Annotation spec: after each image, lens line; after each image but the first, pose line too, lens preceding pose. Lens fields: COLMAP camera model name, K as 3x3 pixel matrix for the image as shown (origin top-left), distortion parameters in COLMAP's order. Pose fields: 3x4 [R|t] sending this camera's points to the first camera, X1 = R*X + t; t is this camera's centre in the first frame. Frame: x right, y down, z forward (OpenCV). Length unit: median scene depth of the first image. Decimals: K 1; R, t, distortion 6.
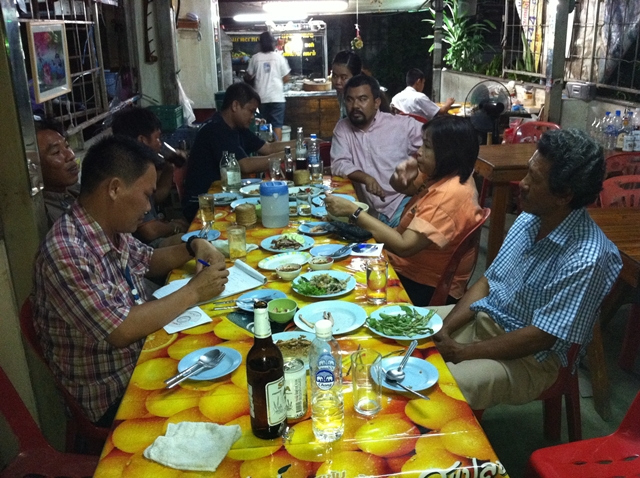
lens RADIAL K [[625.6, 0, 333.0], [0, 625.6, 238.6], [0, 0, 1]] dist [0.099916, -0.305453]
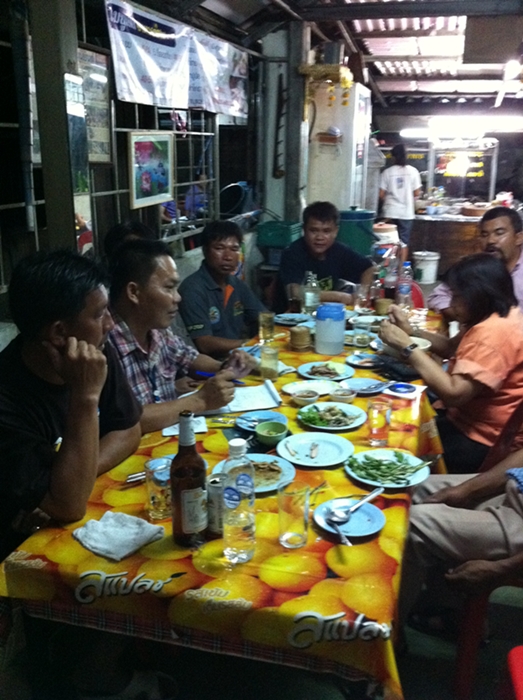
lens RADIAL K [[684.3, 0, 264.6], [0, 684.3, 364.8], [0, 0, 1]] dist [0.099916, -0.305453]
pose [[0.926614, 0.139678, -0.349108, 0.111172], [-0.143341, 0.989553, 0.015457, -0.002600], [0.347620, 0.035719, 0.936955, -0.003296]]
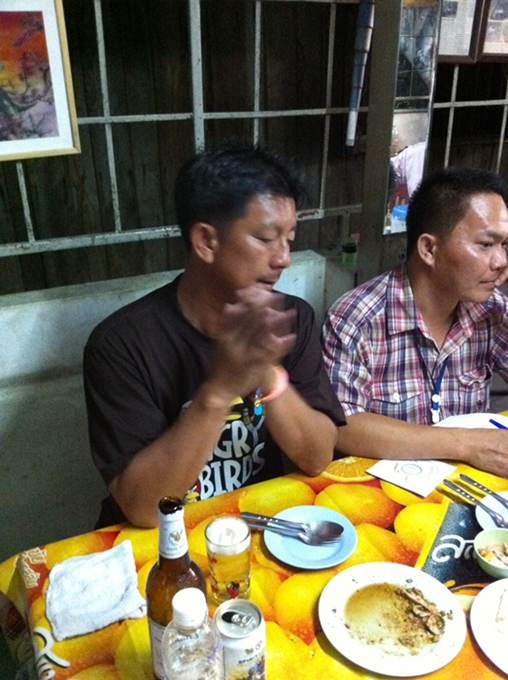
lens RADIAL K [[654.7, 0, 254.0], [0, 654.7, 340.0], [0, 0, 1]] dist [0.111480, -0.335235]
pose [[0.314814, 0.400576, -0.860483, 0.109969], [-0.295974, 0.902806, 0.311995, -0.068936], [0.901827, 0.156460, 0.402776, 0.230263]]
